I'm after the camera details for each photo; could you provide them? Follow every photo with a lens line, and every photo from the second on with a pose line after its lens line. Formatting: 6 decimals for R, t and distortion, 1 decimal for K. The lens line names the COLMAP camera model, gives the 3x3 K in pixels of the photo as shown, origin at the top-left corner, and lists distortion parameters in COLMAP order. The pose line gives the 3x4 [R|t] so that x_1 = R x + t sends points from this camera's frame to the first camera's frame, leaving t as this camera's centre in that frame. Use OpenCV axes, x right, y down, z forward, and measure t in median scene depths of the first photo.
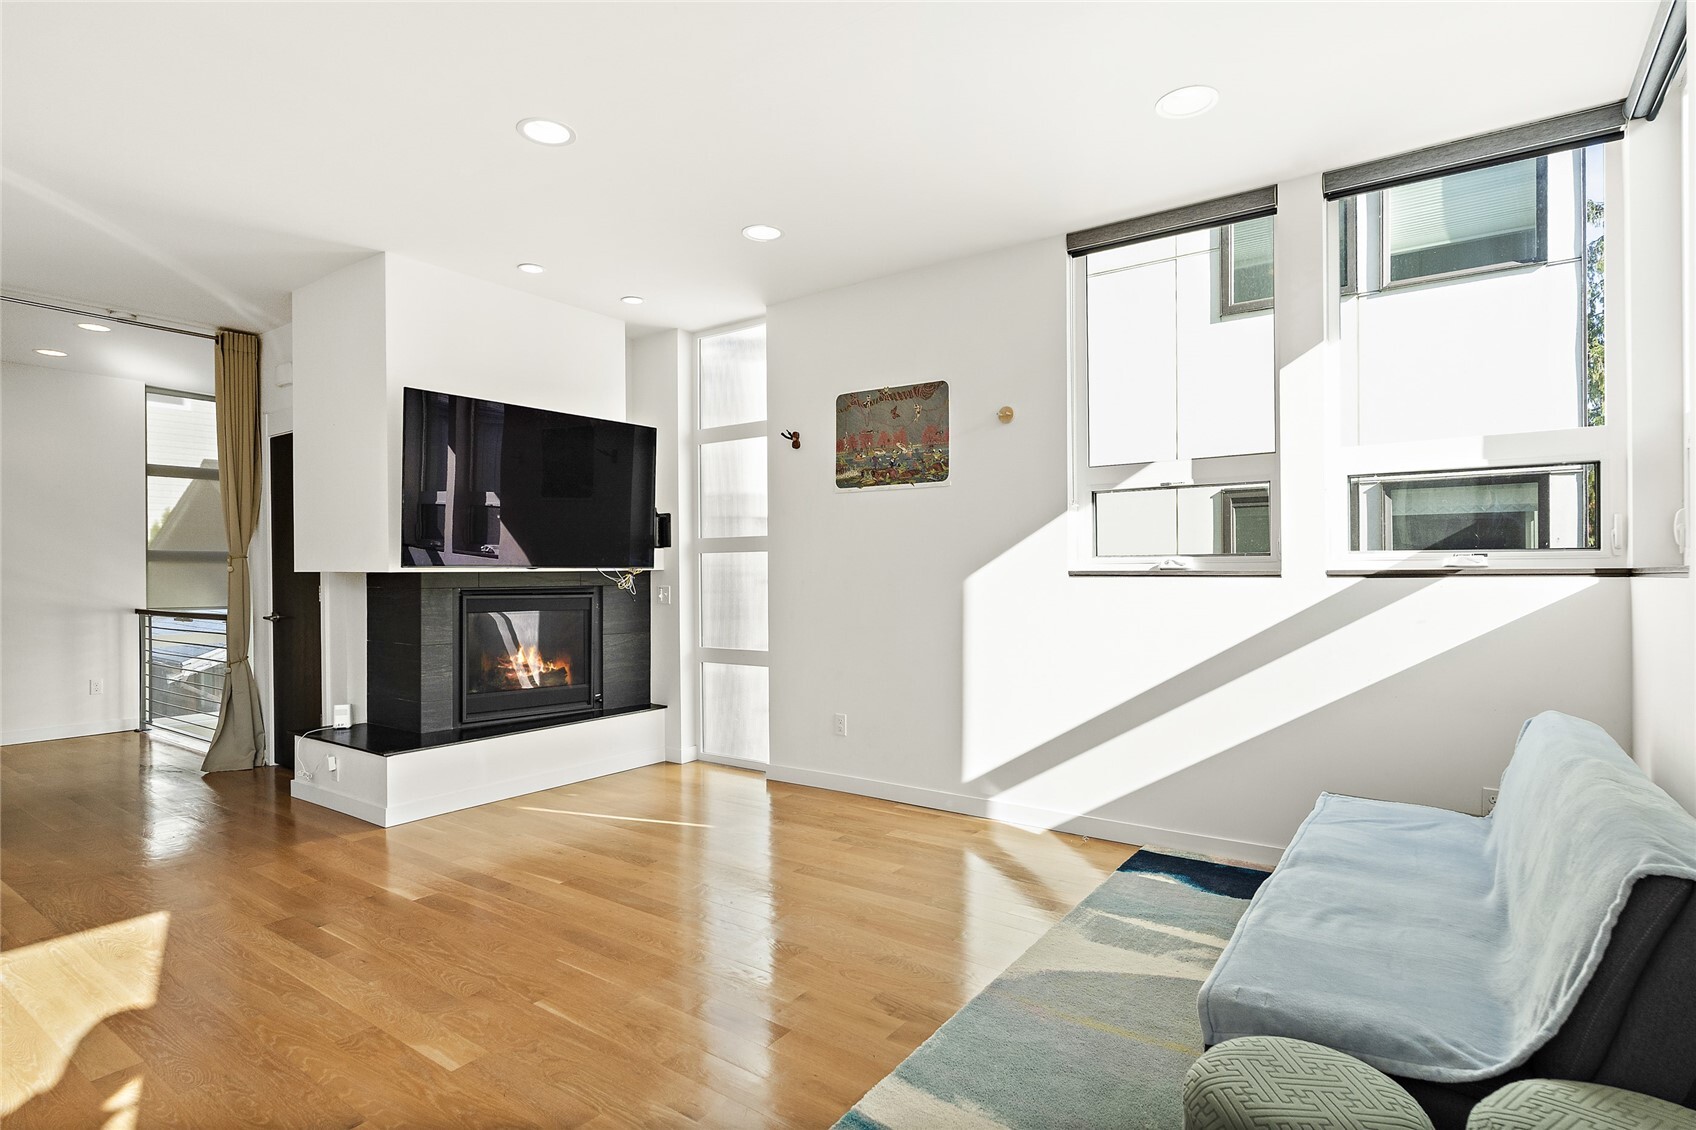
lens RADIAL K [[852.6, 0, 848.0], [0, 852.6, 565.0], [0, 0, 1]] dist [0.028098, 0.000107]
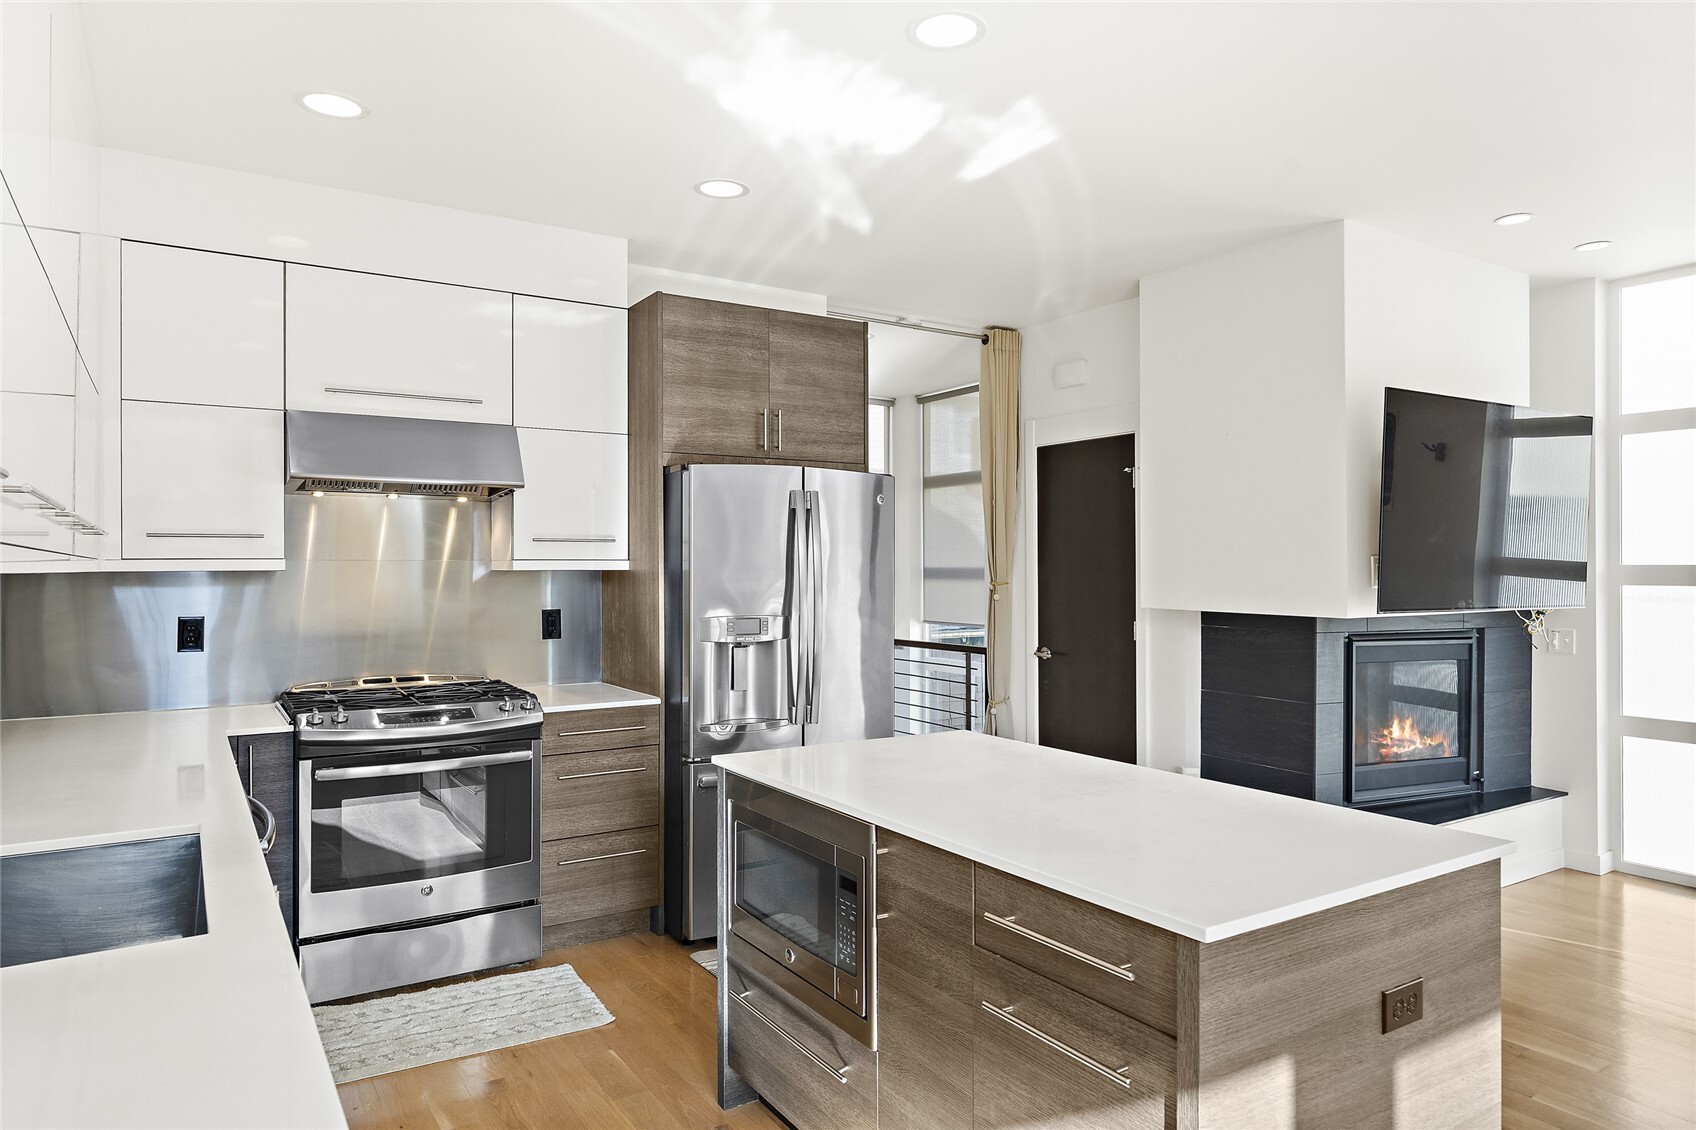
lens RADIAL K [[1100.7, 0, 848.0], [0, 1100.7, 565.0], [0, 0, 1]] dist [0.001441, 0.000305]
pose [[0.928469, 0.001451, -0.371407, -0.445258], [0.001235, 0.999975, 0.006994, -0.037740], [0.371408, -0.006953, 0.928444, -0.102812]]
